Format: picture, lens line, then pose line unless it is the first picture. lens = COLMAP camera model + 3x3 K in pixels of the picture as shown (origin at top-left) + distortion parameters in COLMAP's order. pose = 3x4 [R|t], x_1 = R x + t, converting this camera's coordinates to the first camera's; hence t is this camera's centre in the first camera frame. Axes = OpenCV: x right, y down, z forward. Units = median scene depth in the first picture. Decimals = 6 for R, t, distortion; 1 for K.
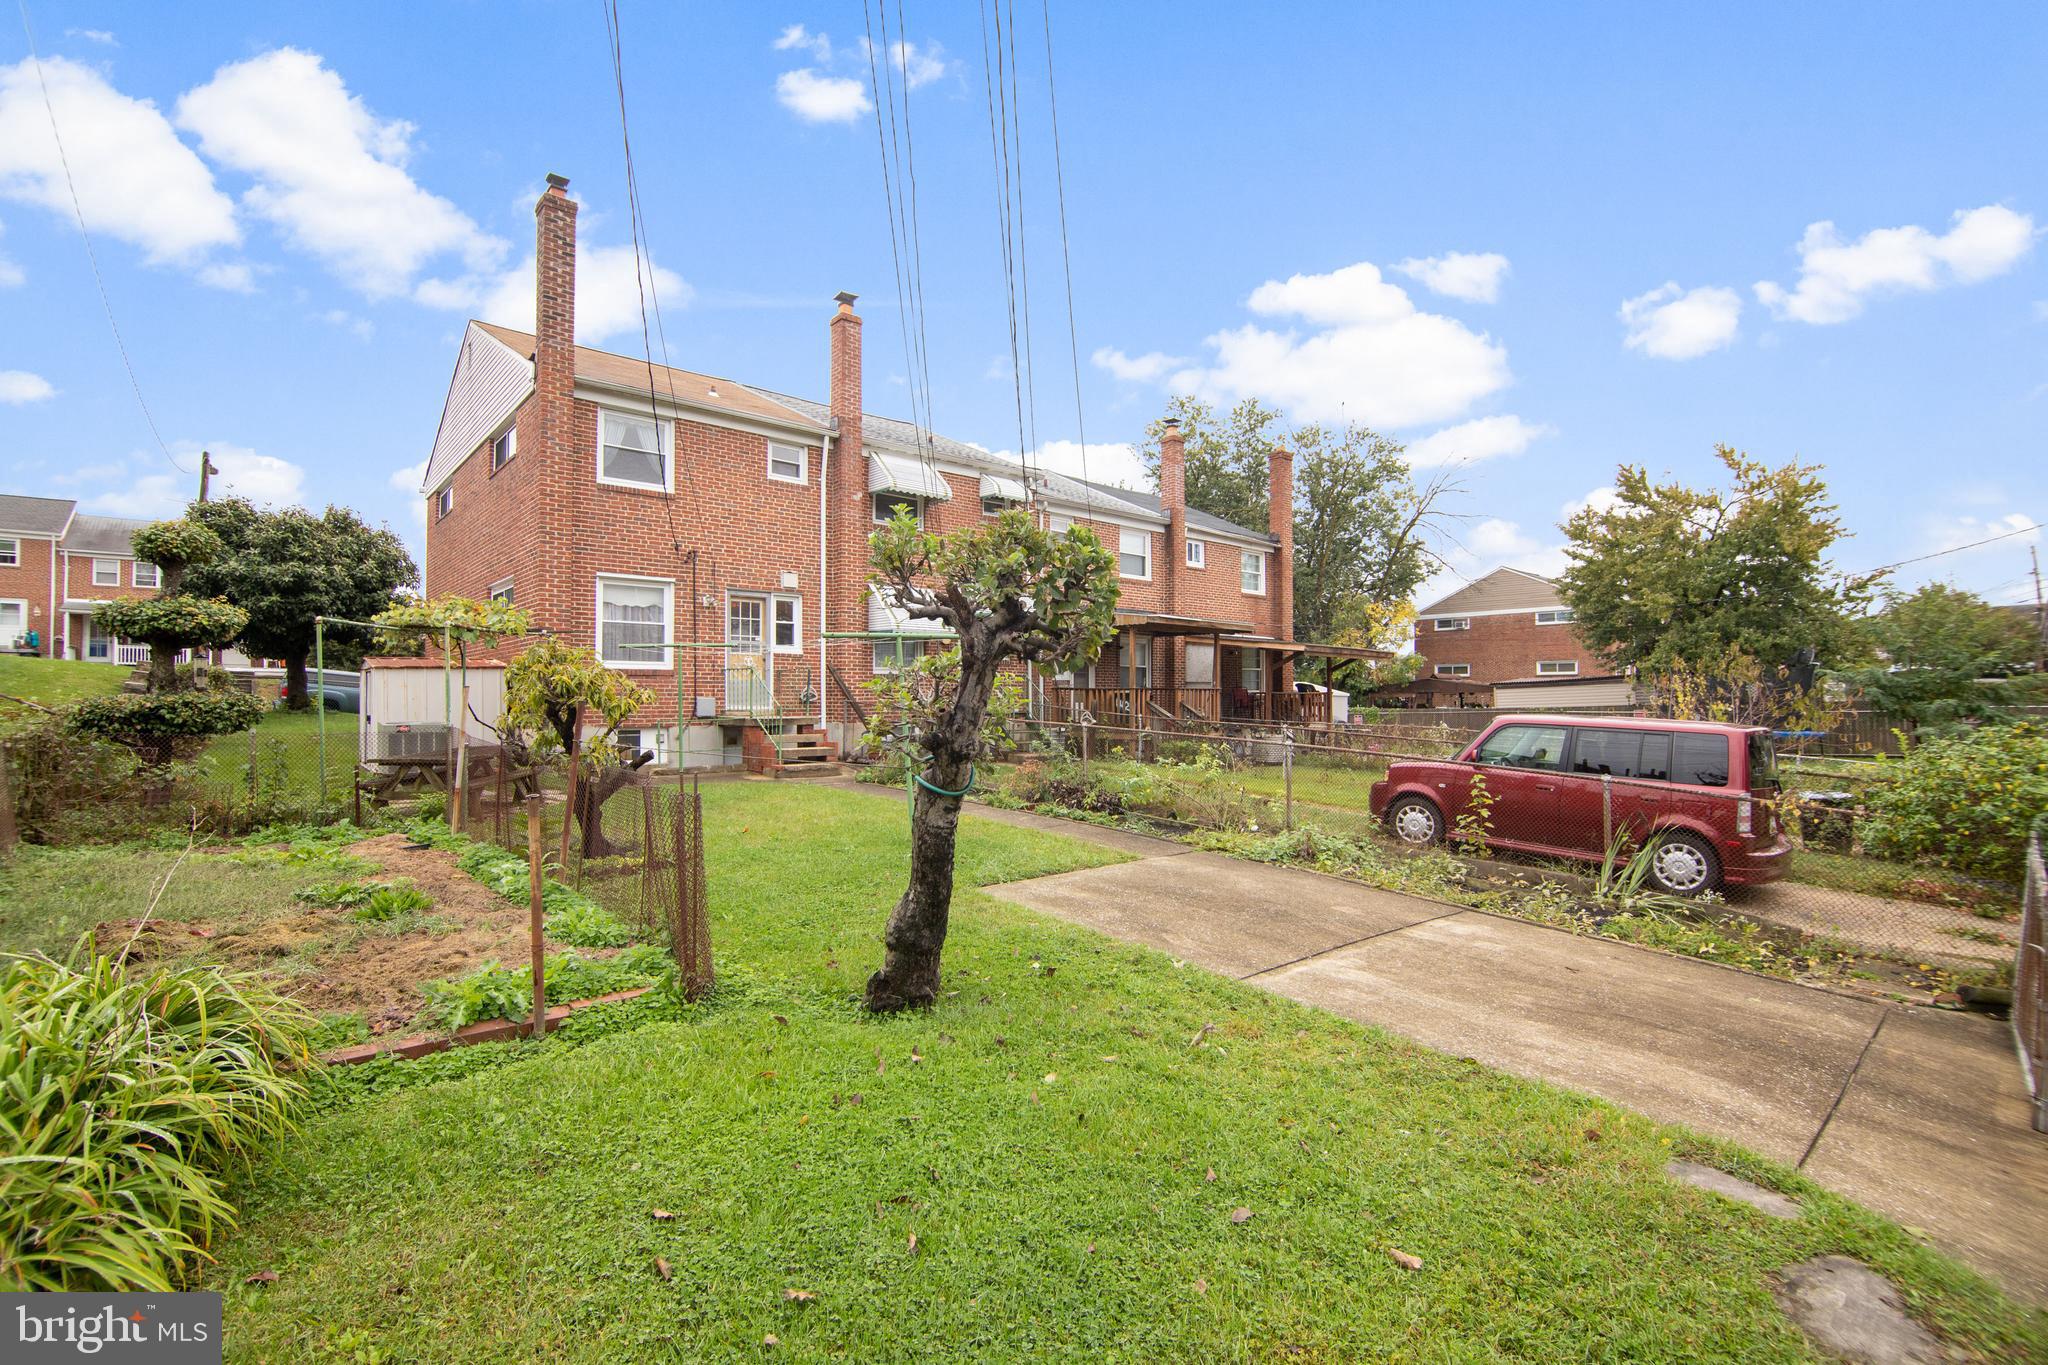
lens RADIAL K [[927.1, 0, 1025.6], [0, 927.1, 674.4], [0, 0, 1]] dist [-0.007619, -0.001752]
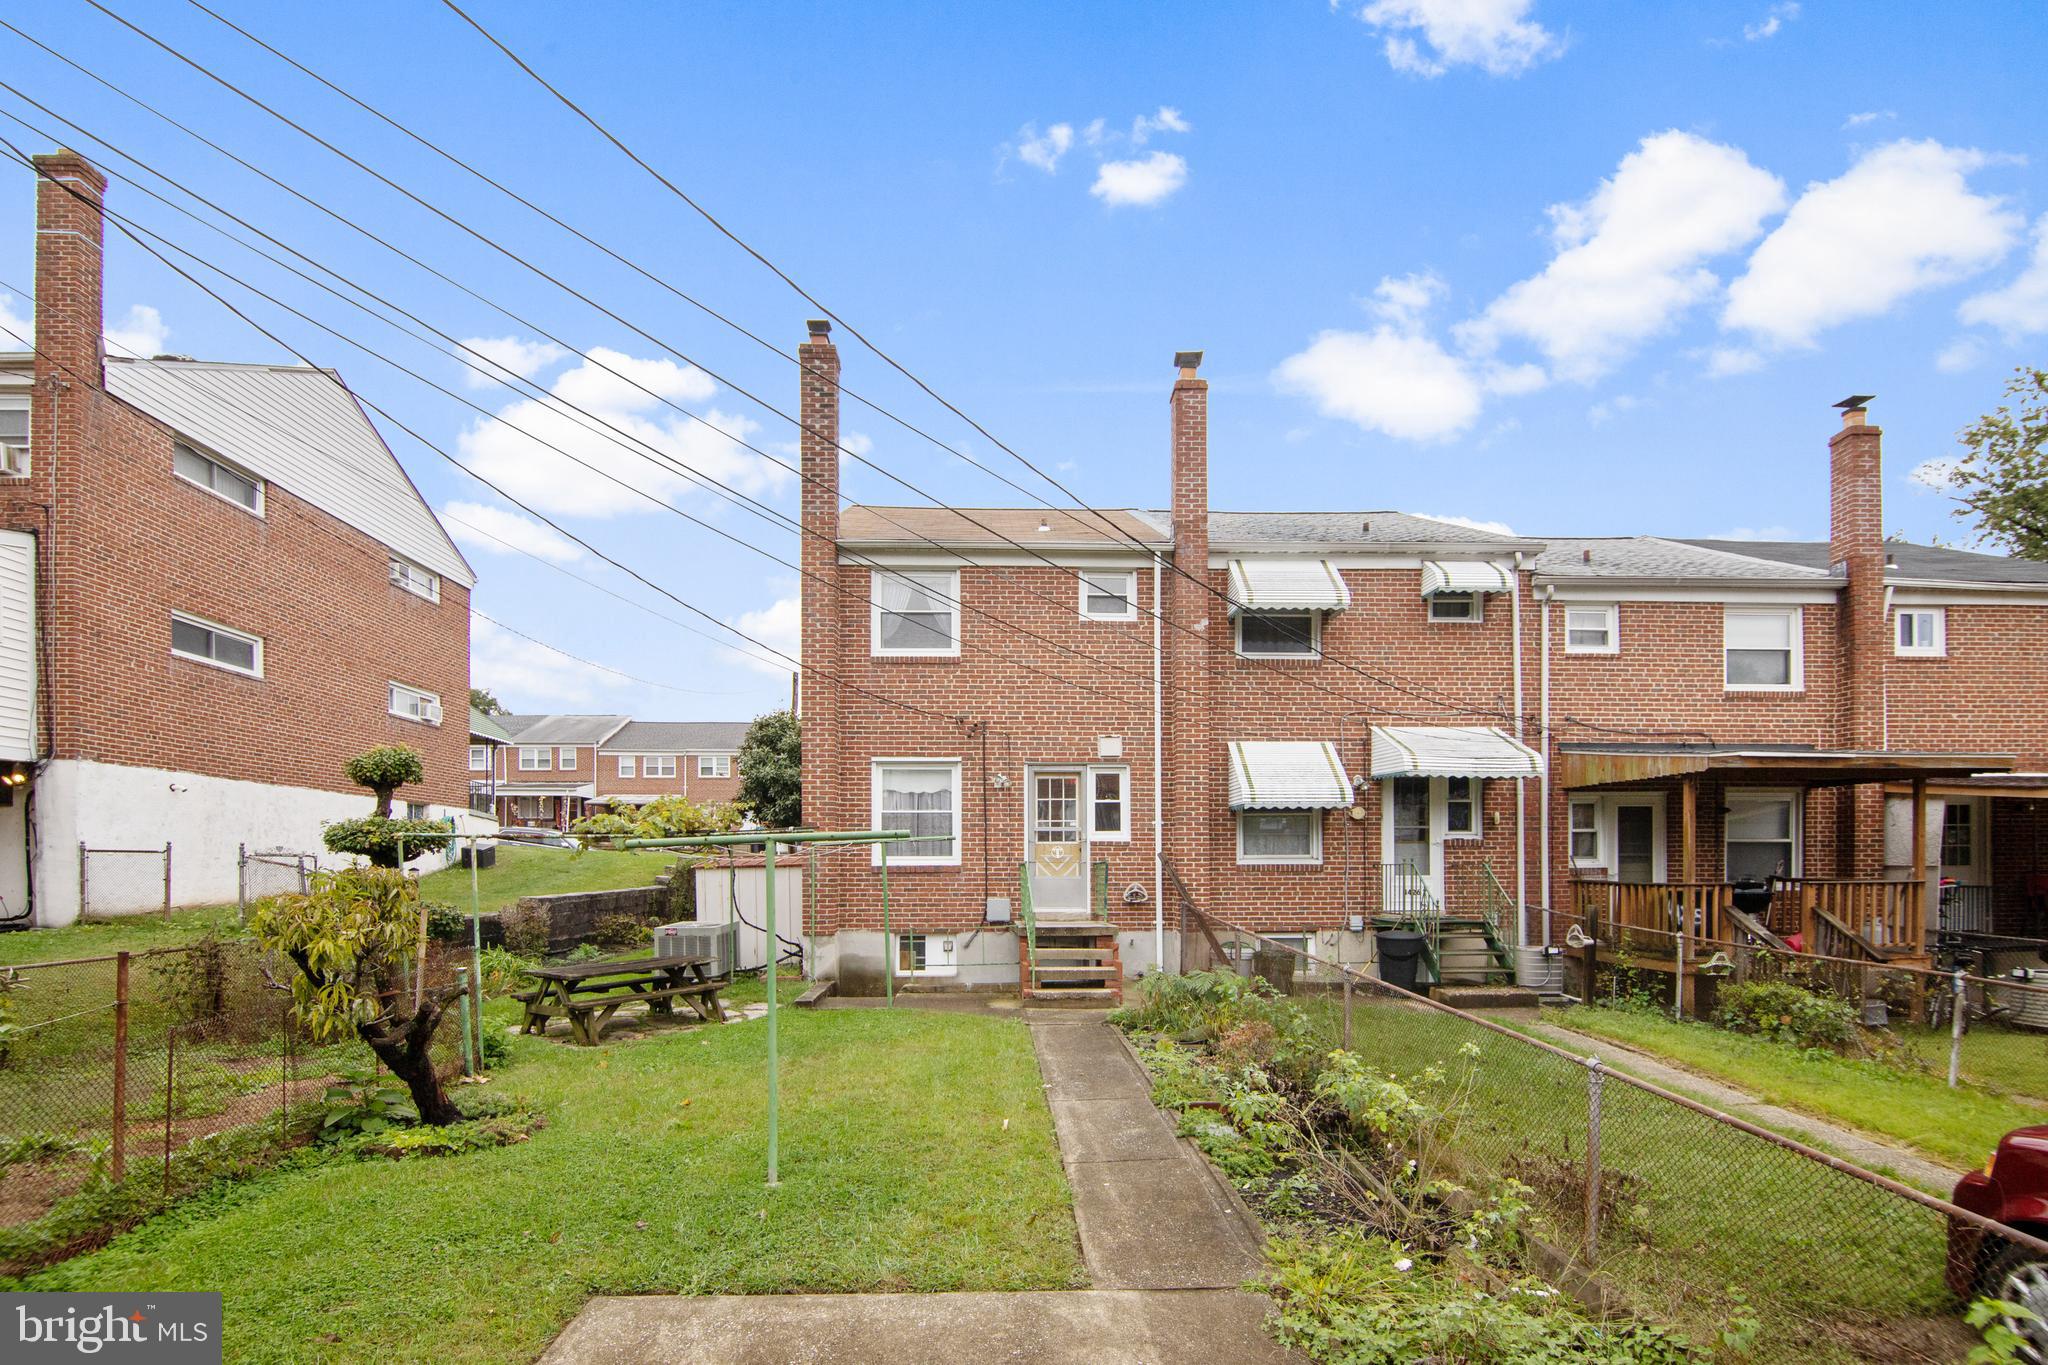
lens RADIAL K [[999.0, 0, 1054.9], [0, 999.0, 863.2], [0, 0, 1]] dist [-0.011801, -0.003777]
pose [[0.765160, -0.004480, -0.643825, 0.250282], [0.018752, 0.999707, 0.015329, -0.017935], [0.643568, -0.023802, 0.765019, 0.329202]]
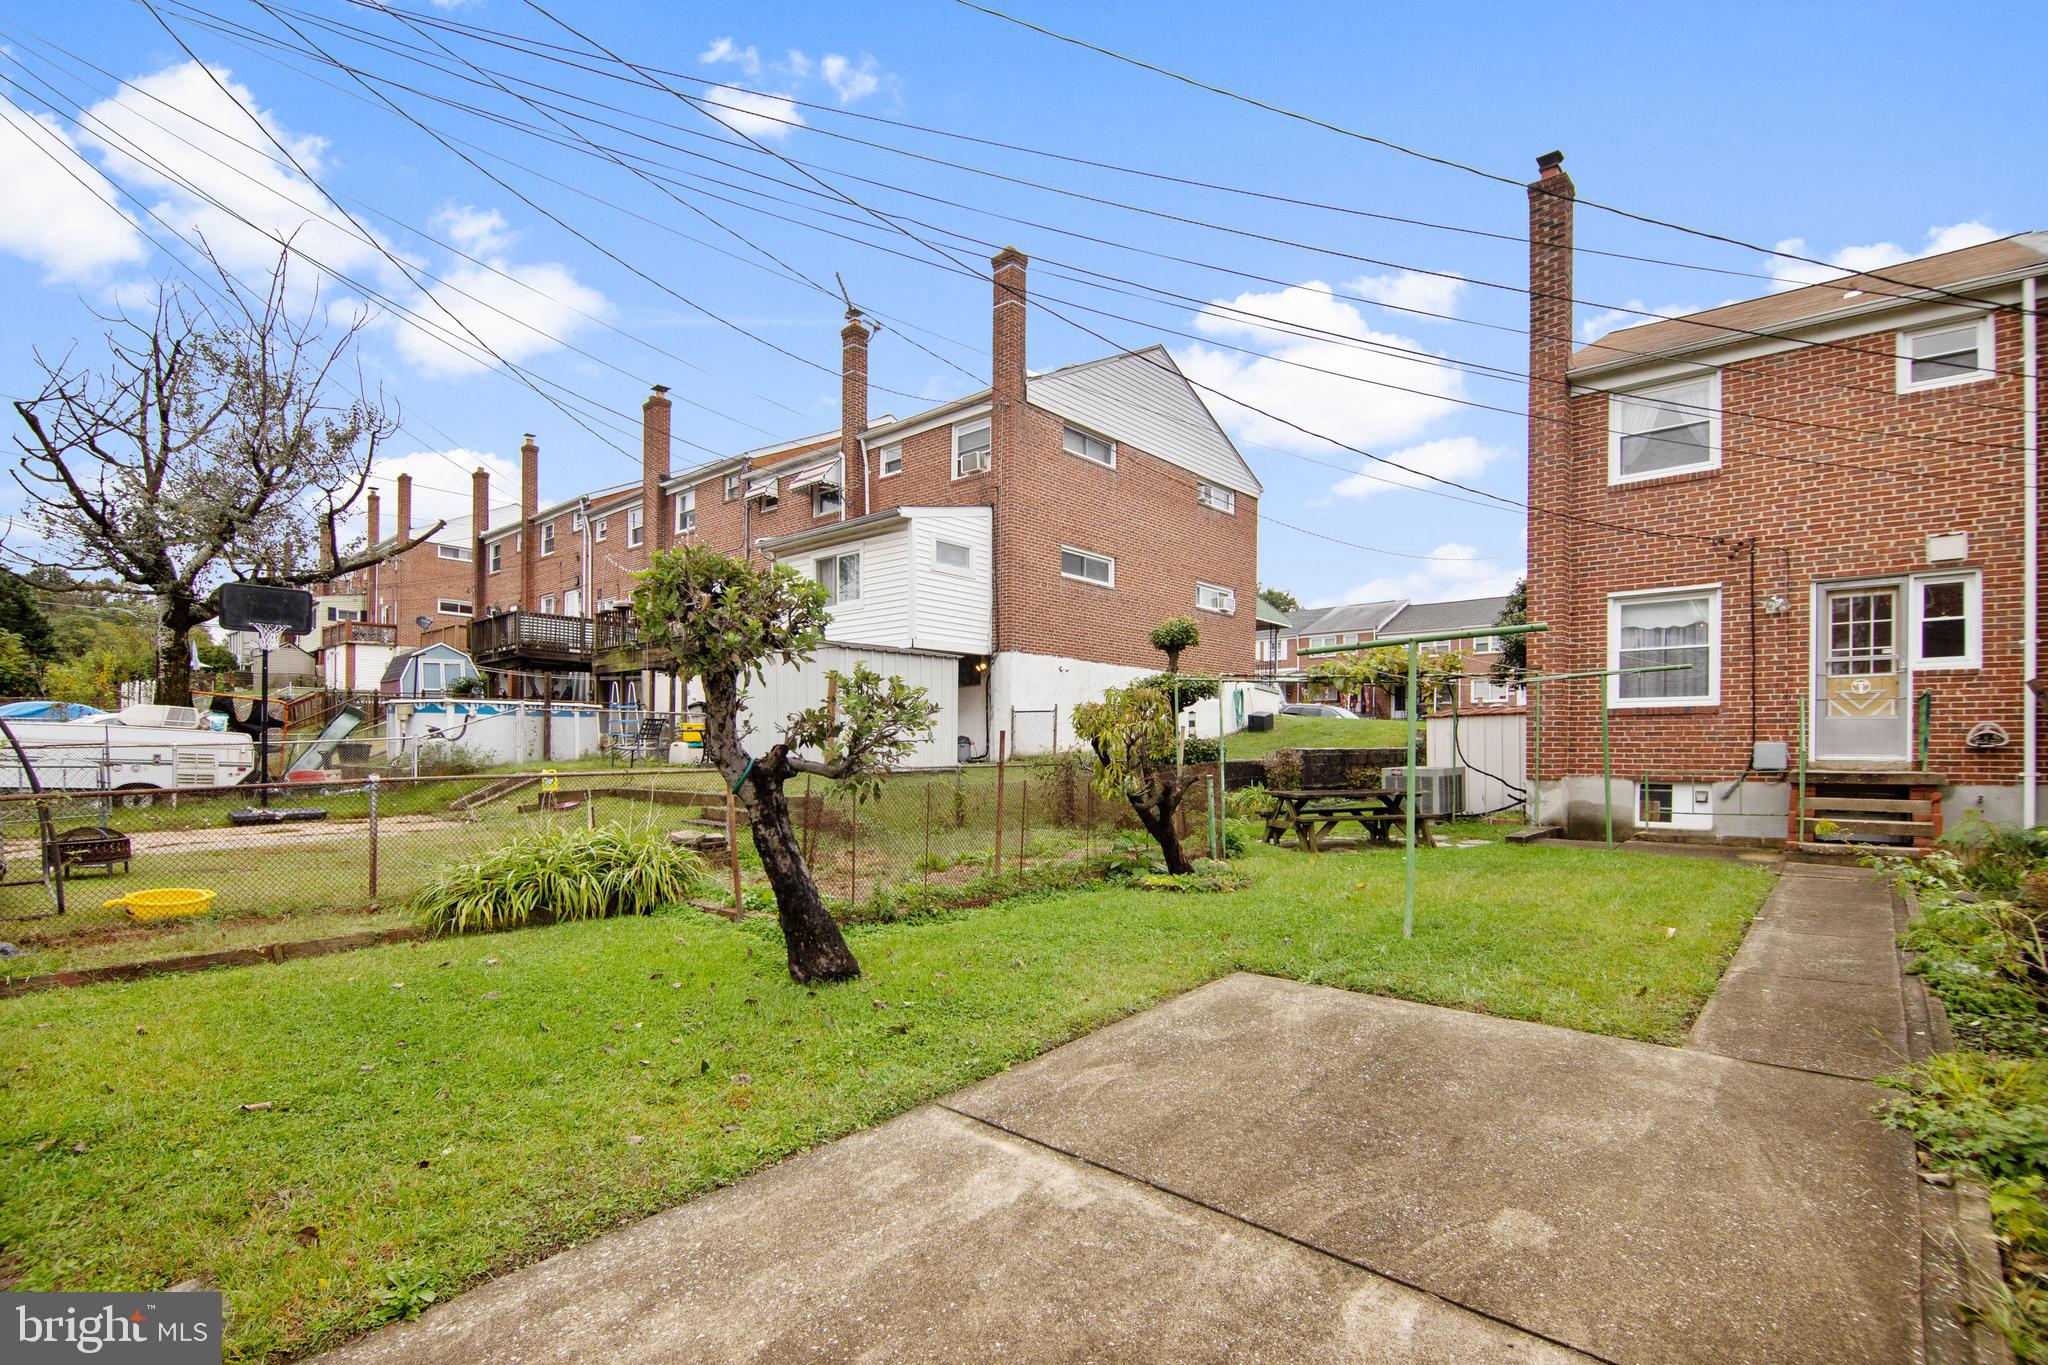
lens RADIAL K [[991.0, 0, 1013.4], [0, 991.0, 763.4], [0, 0, 1]] dist [-0.024476, -0.000816]
pose [[0.069775, 0.004954, -0.997550, 0.334615], [0.016480, 0.999845, 0.006118, 0.025031], [0.997427, -0.016866, 0.069683, 0.348345]]
